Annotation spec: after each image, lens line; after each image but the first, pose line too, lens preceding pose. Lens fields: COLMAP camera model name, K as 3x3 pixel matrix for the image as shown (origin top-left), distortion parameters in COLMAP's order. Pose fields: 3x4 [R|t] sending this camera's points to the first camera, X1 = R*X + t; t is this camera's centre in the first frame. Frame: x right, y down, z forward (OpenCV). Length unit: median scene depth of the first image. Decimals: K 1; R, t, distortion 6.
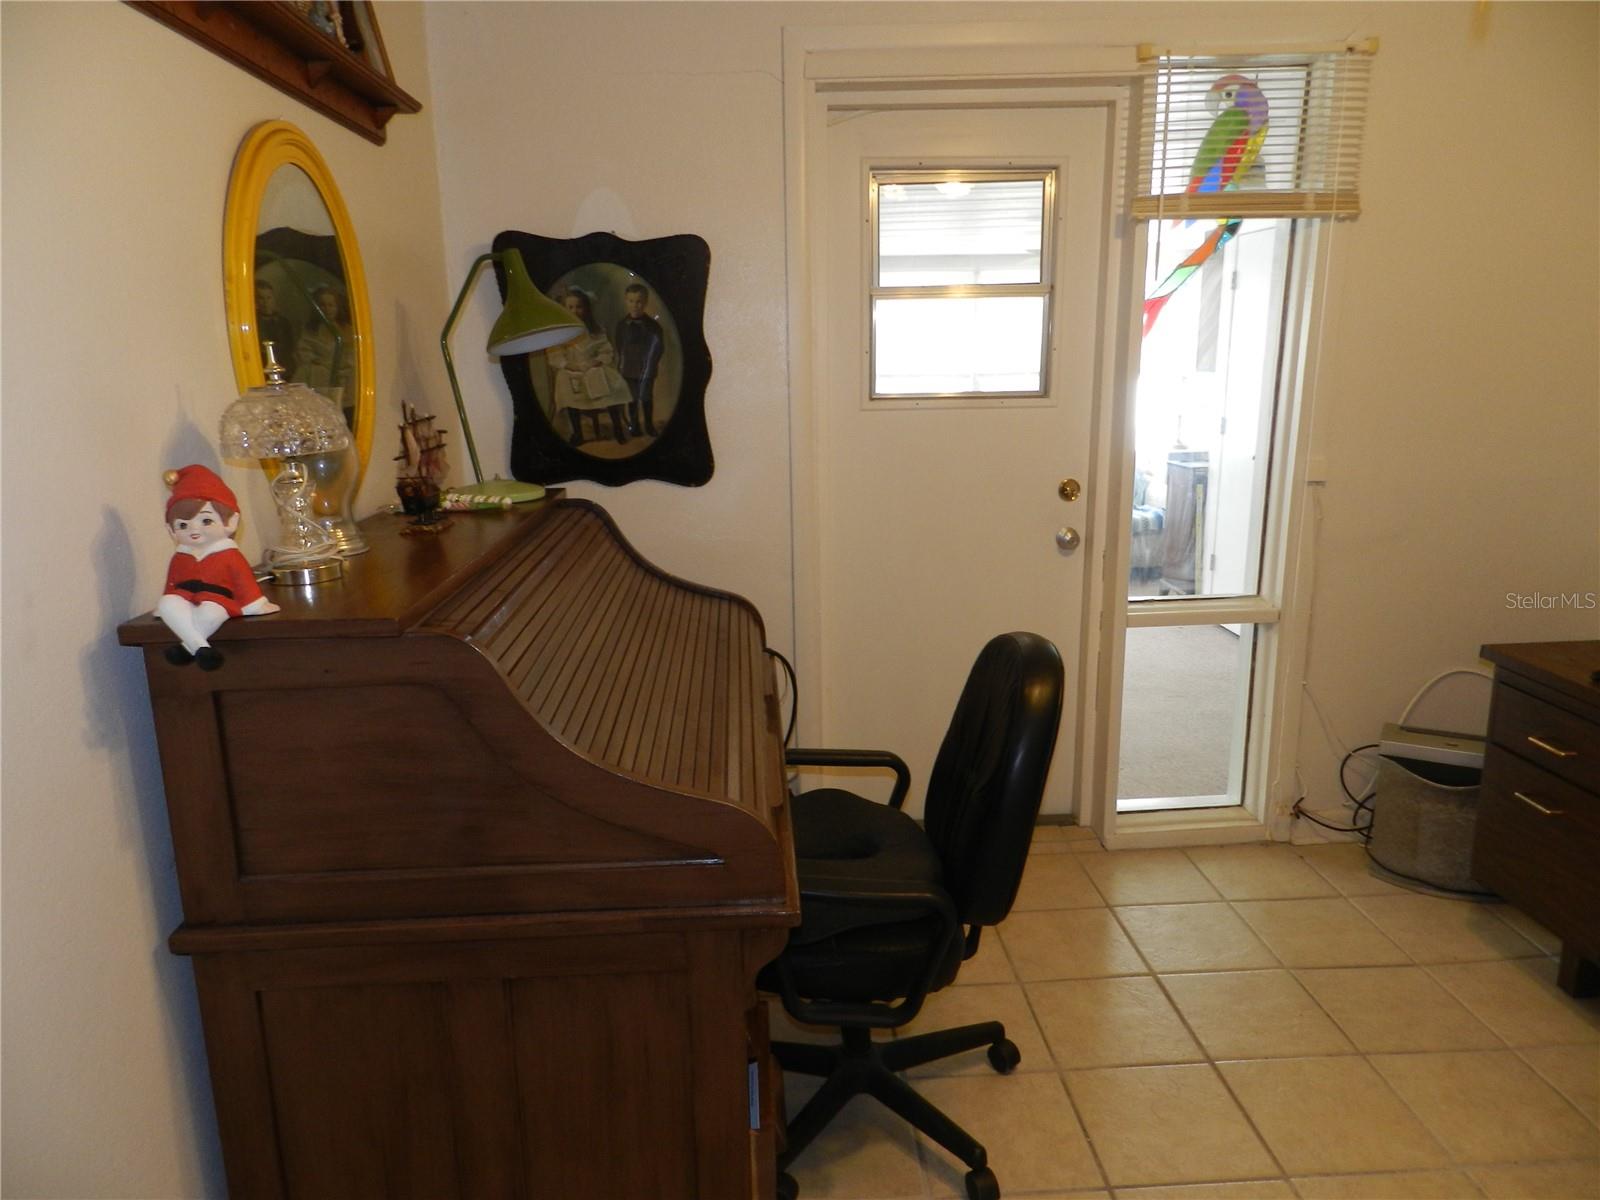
lens RADIAL K [[1068.1, 0, 799.3], [0, 1068.1, 601.8], [0, 0, 1]] dist [0.010027, -0.000173]
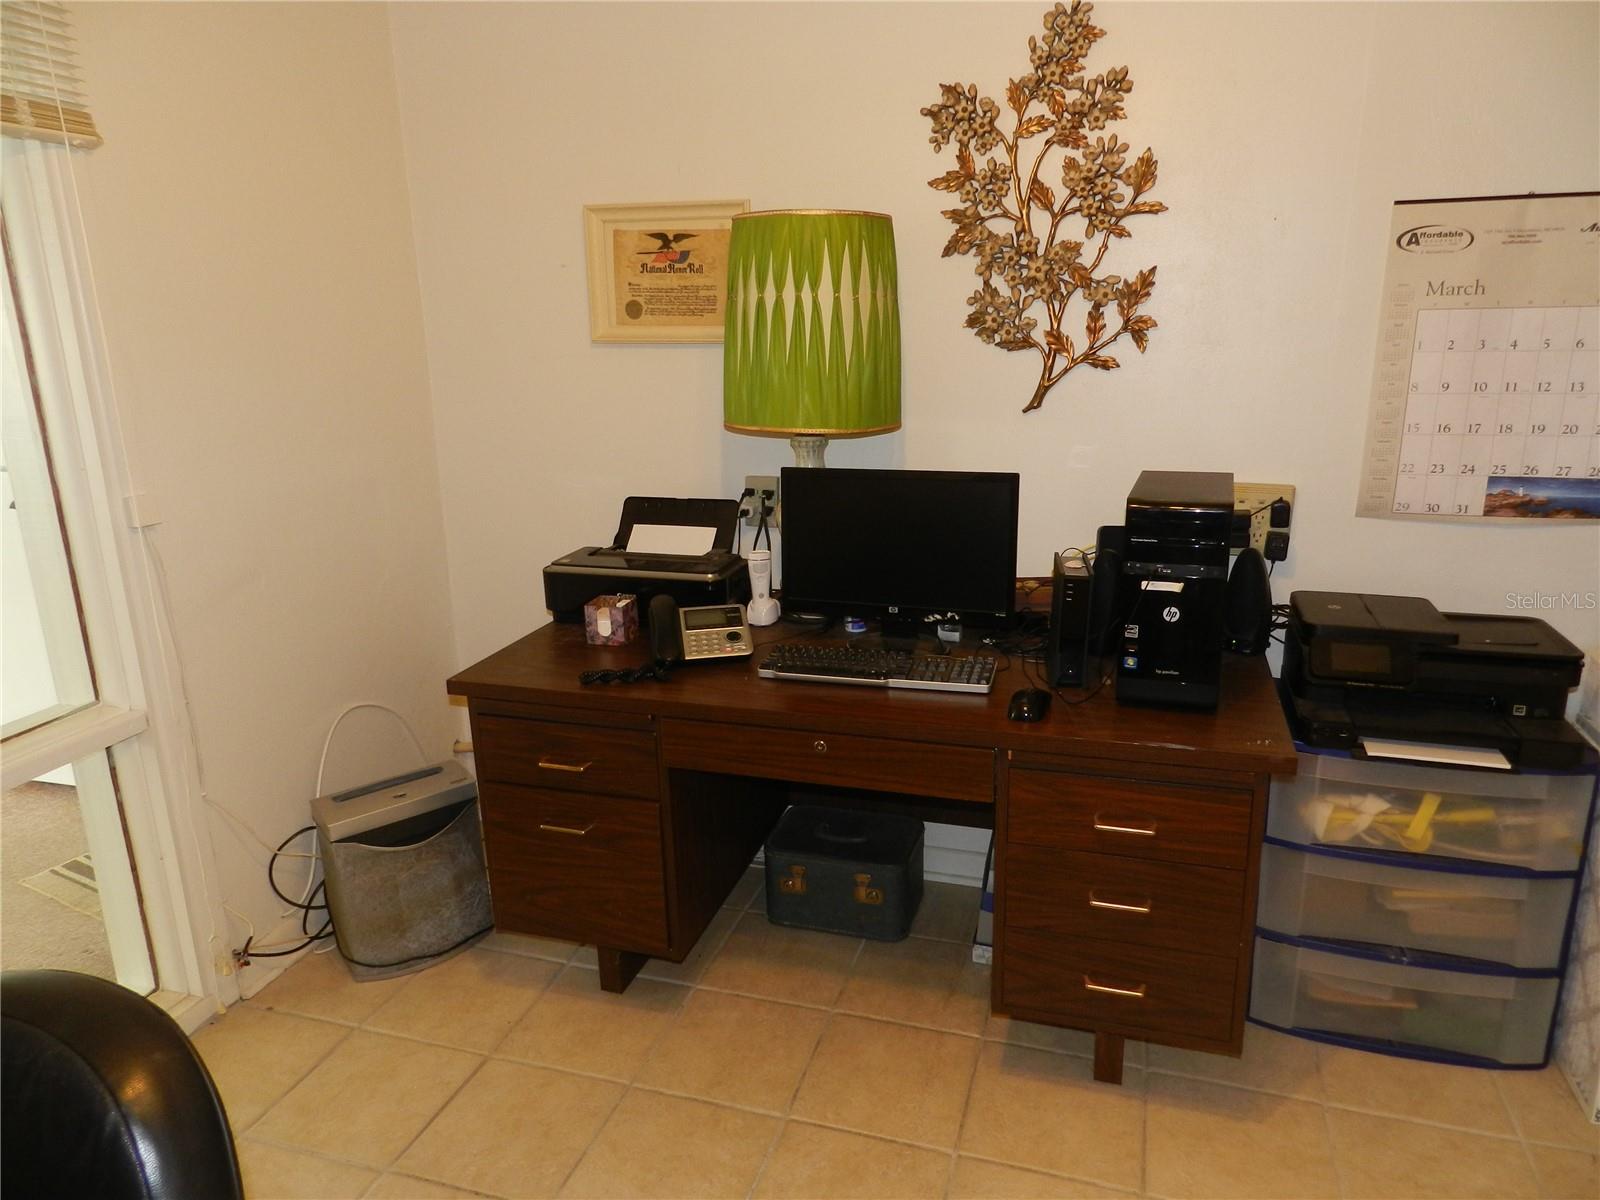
lens RADIAL K [[1077.0, 0, 805.1], [0, 1077.0, 606.0], [0, 0, 1]] dist [0.008219, 0.003162]
pose [[0.345247, -0.240772, 0.907102, -0.028548], [0.231600, 0.958497, 0.166265, -0.083174], [-0.909487, 0.152682, 0.386681, 0.351300]]
